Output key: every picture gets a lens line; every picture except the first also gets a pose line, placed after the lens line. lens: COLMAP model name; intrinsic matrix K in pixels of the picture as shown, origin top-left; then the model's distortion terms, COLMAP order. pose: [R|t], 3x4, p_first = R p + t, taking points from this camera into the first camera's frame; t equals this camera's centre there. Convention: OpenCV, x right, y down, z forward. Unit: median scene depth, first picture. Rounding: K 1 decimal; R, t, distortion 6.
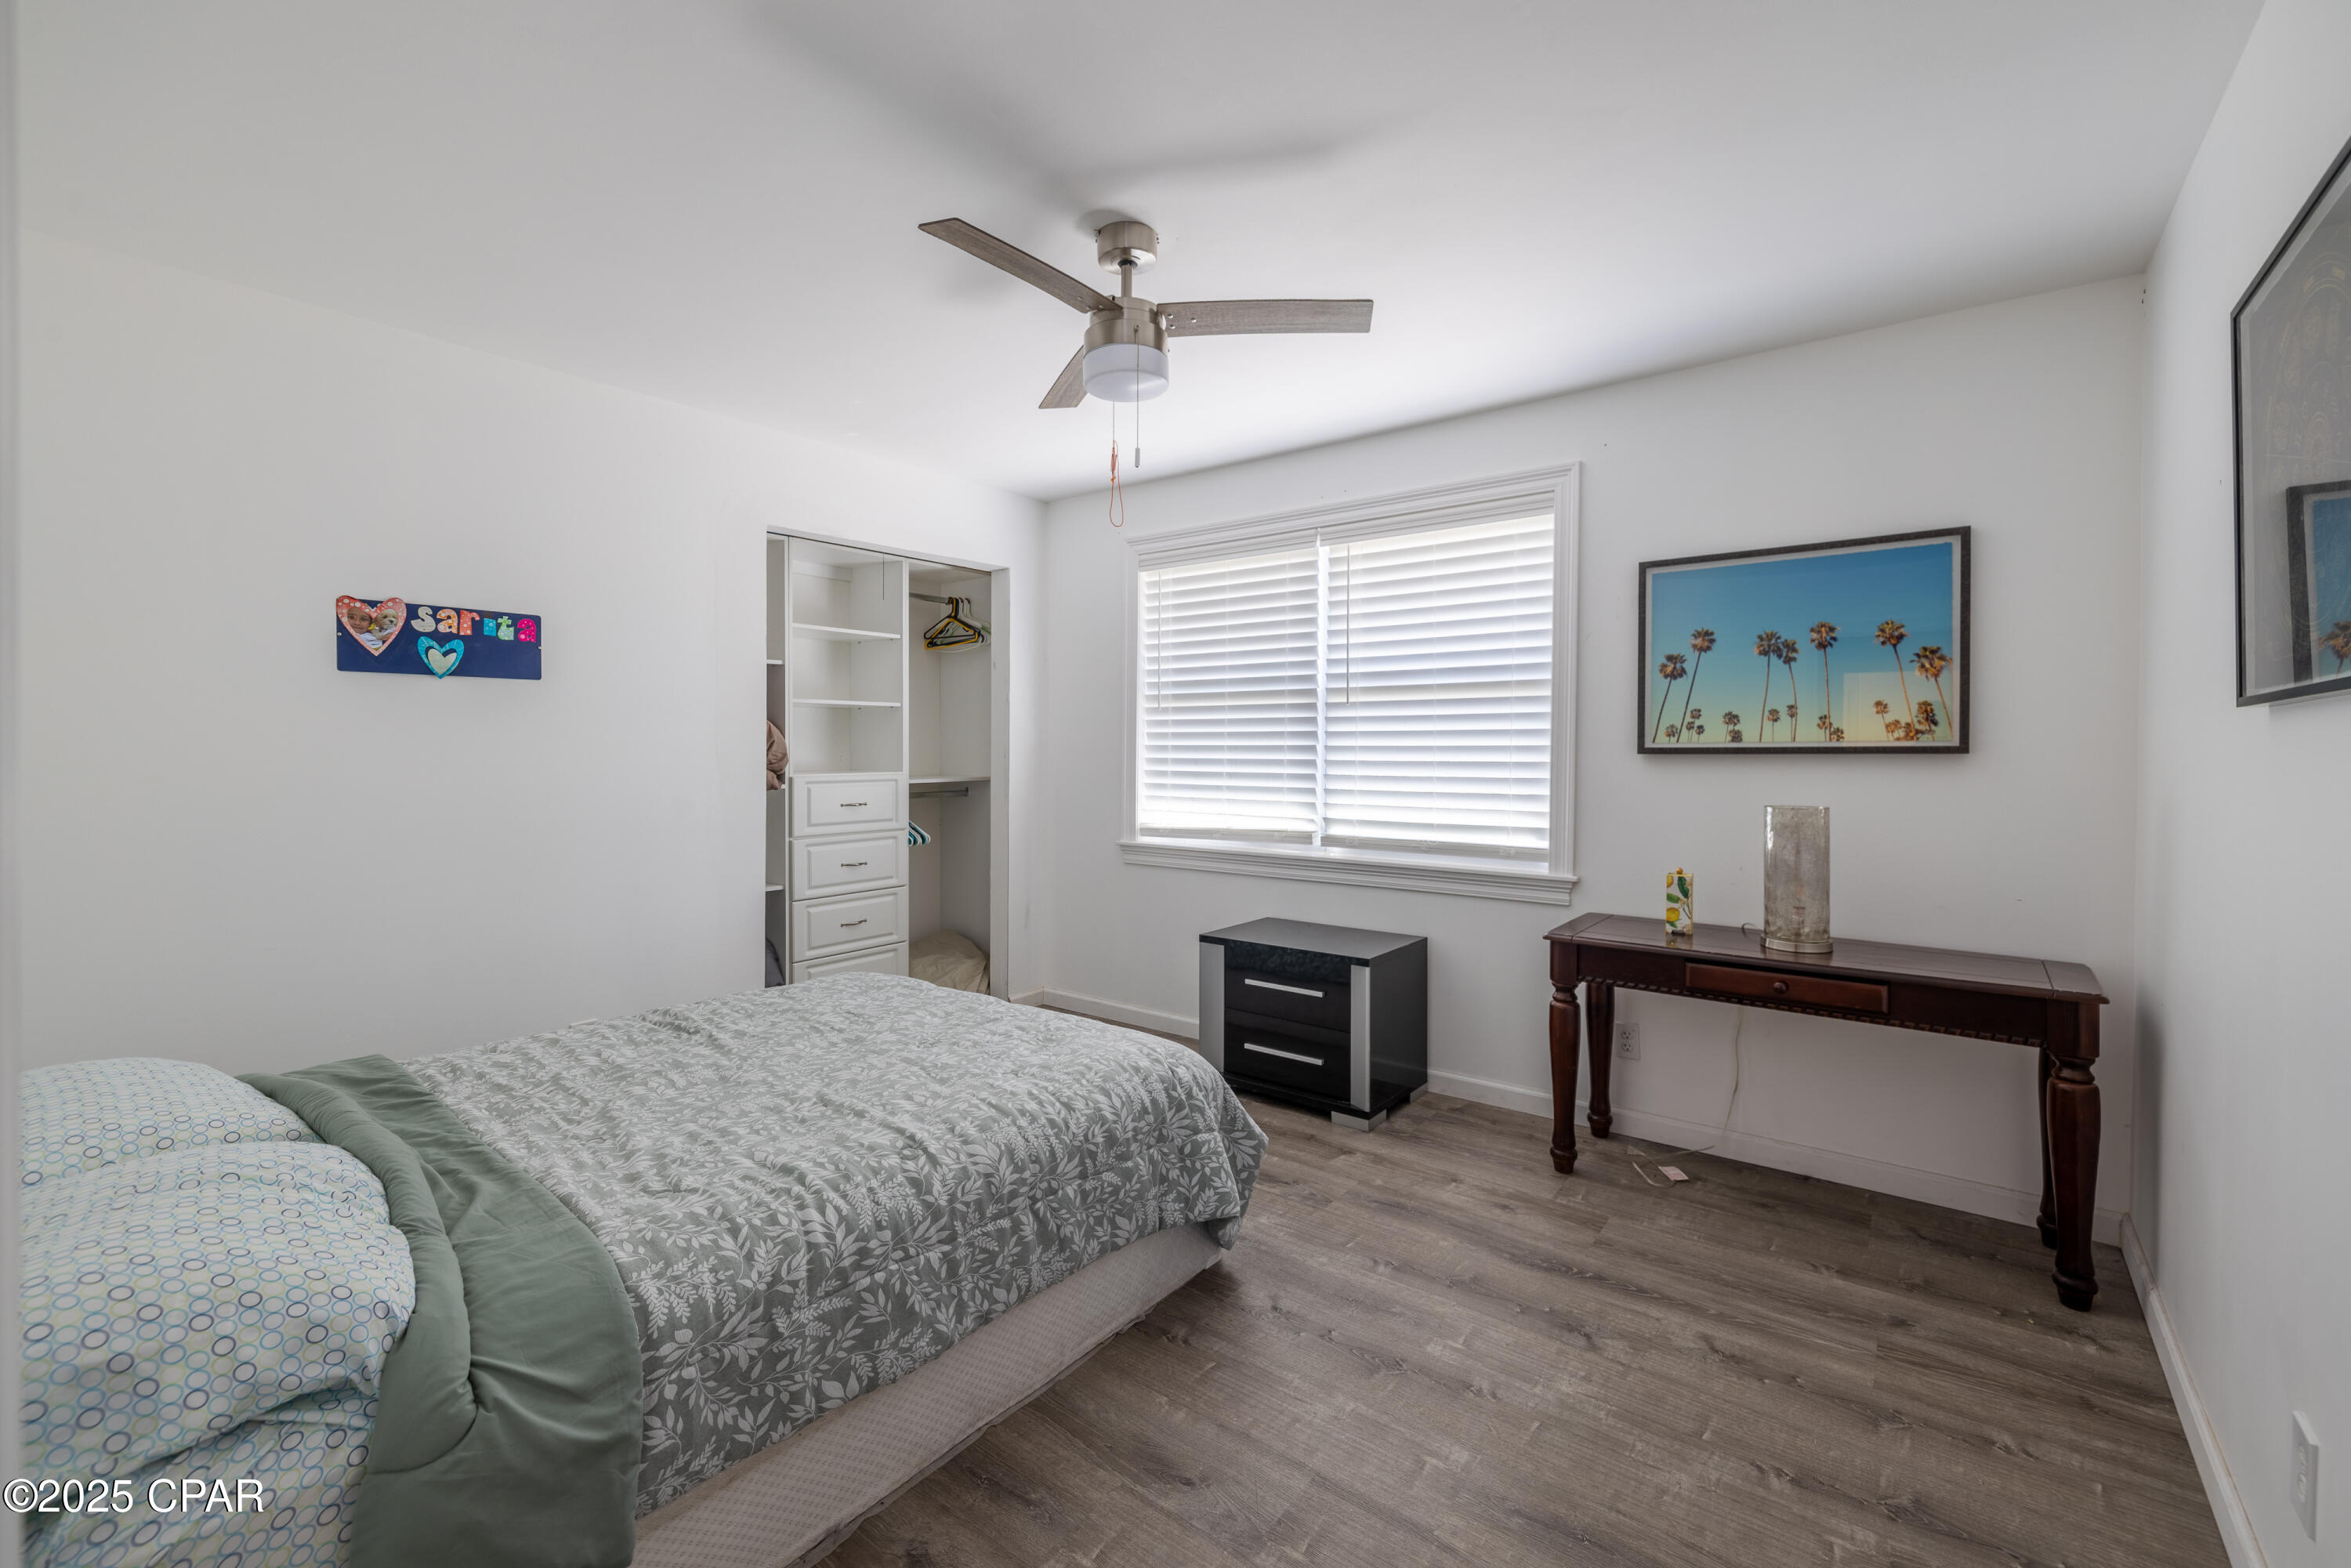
lens RADIAL K [[996.4, 0, 1168.9], [0, 996.4, 774.9], [0, 0, 1]] dist [-0.001534, 0.001158]
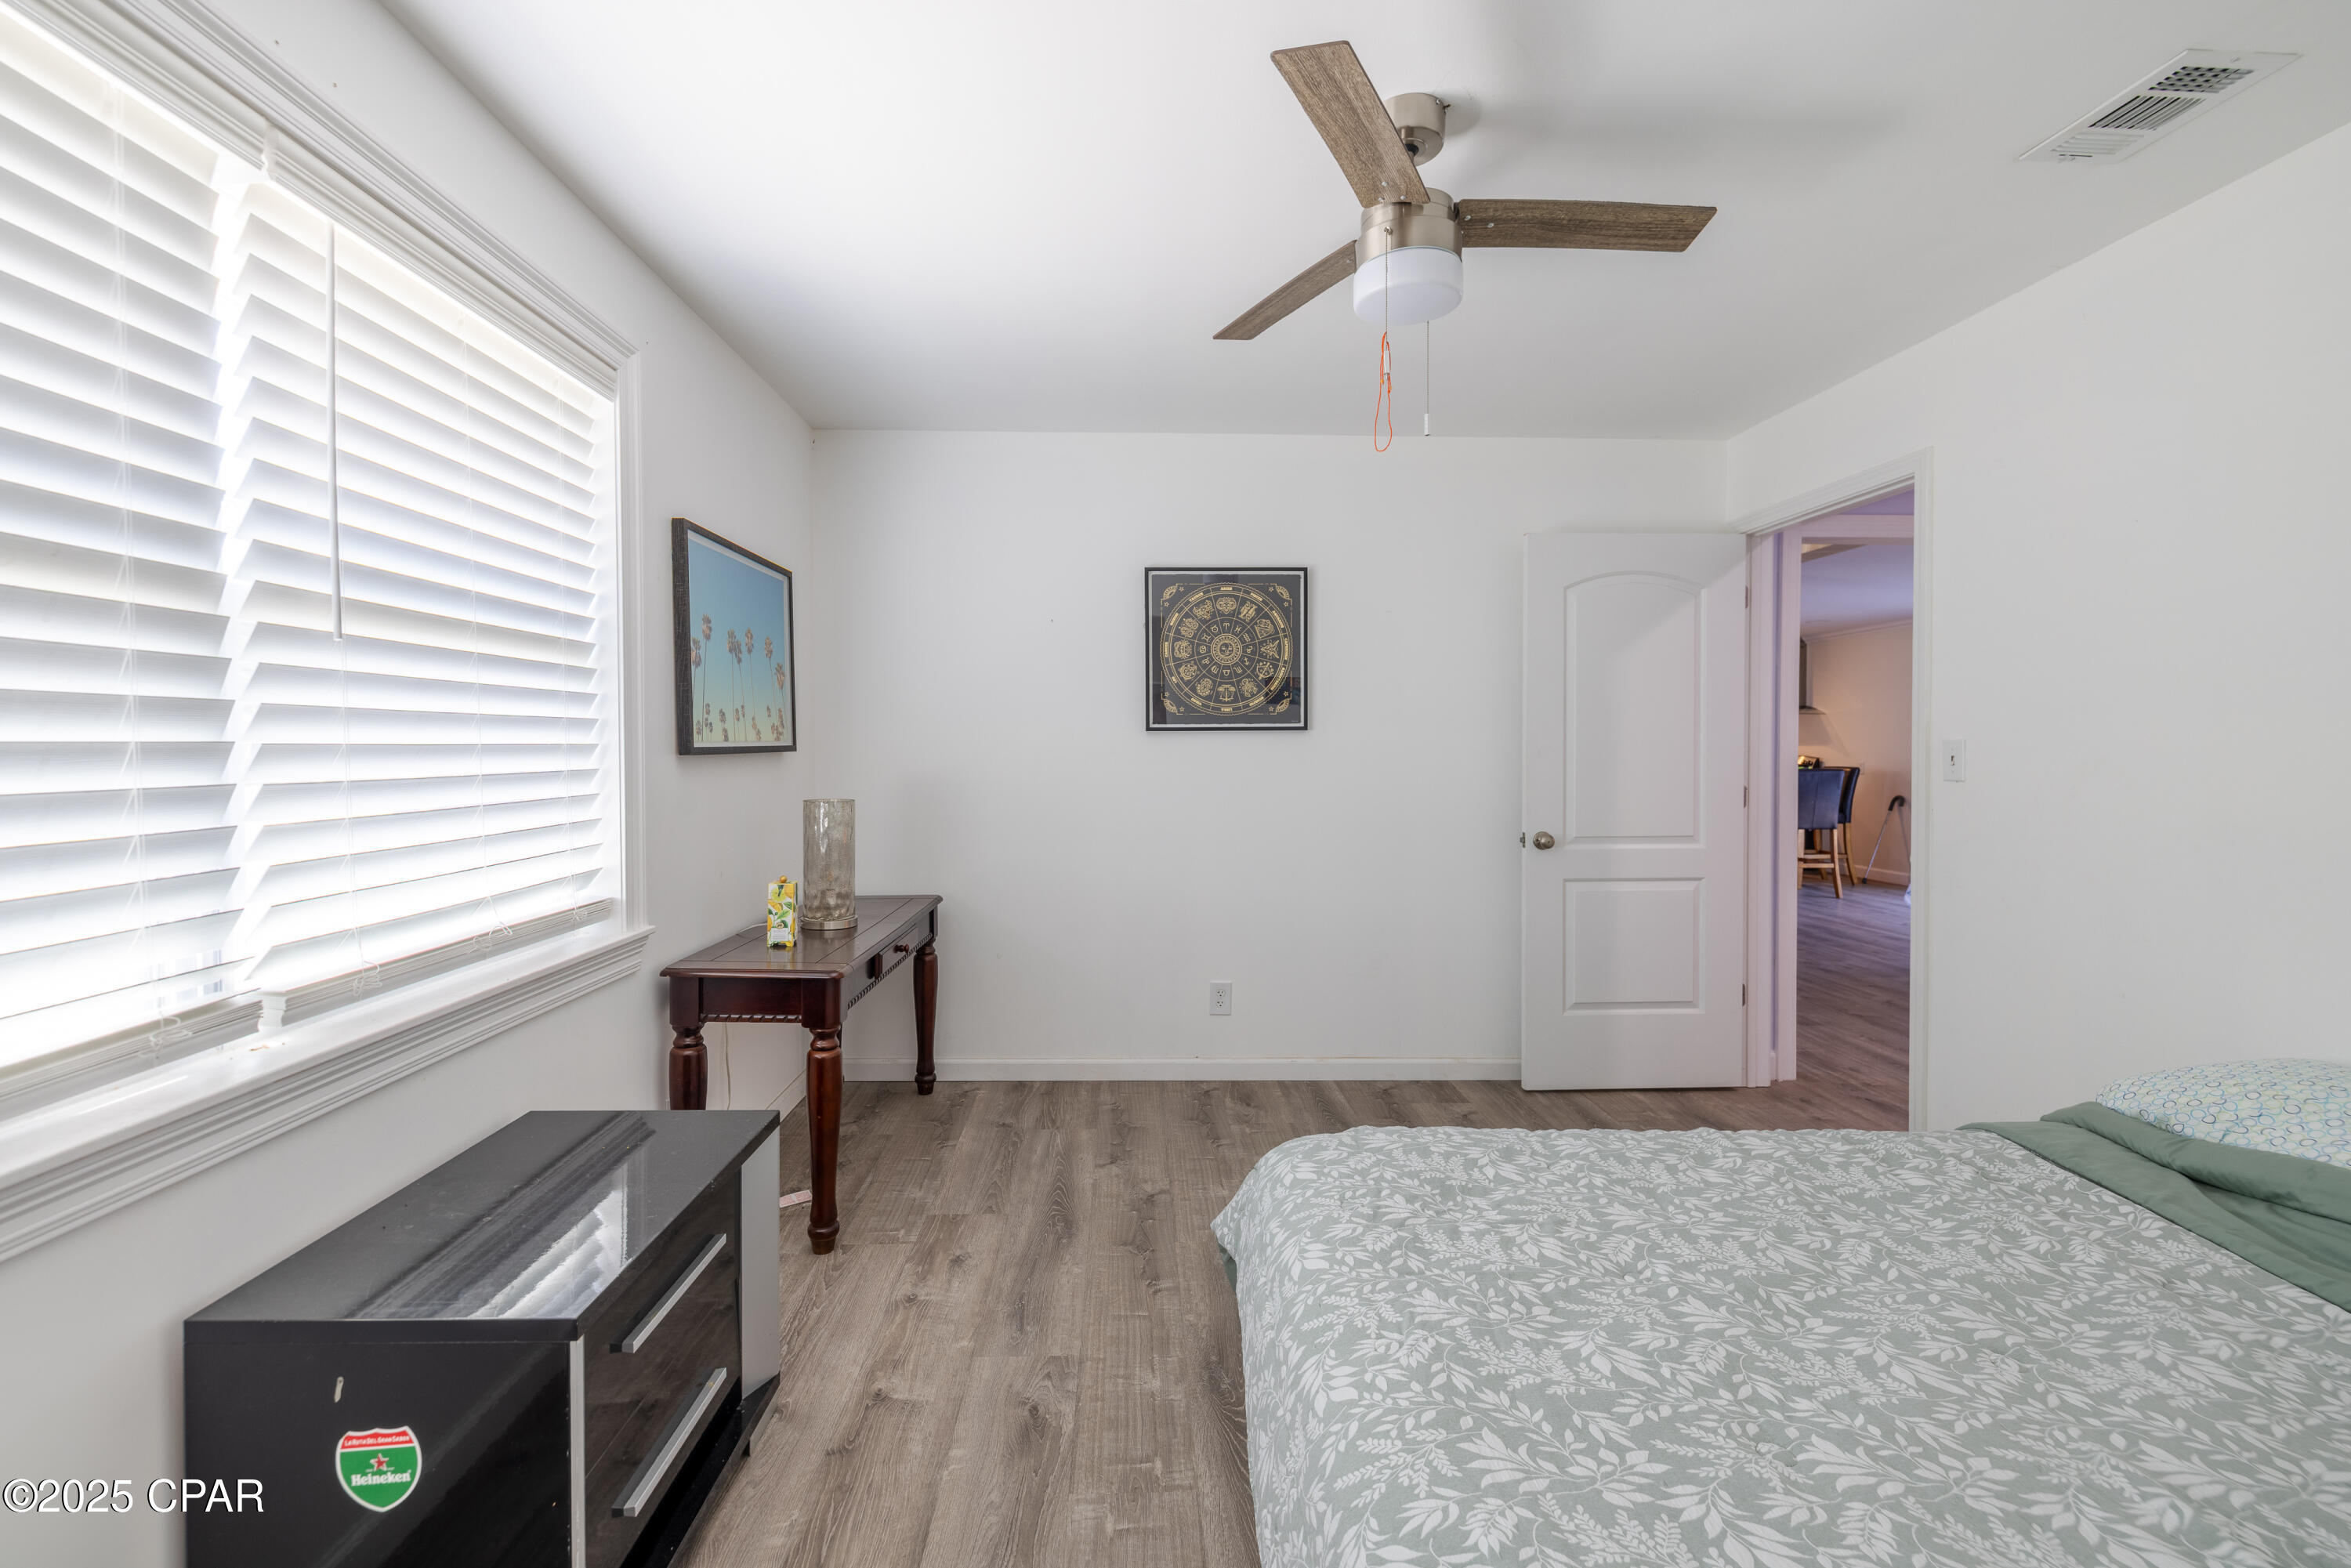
lens RADIAL K [[996.4, 0, 1165.0], [0, 996.4, 767.0], [0, 0, 1]] dist [-0.001534, 0.001158]
pose [[-0.646301, -0.022507, 0.762750, -0.346890], [0.010753, 0.999197, 0.038595, -0.034088], [-0.763007, 0.033146, -0.645540, 1.068139]]
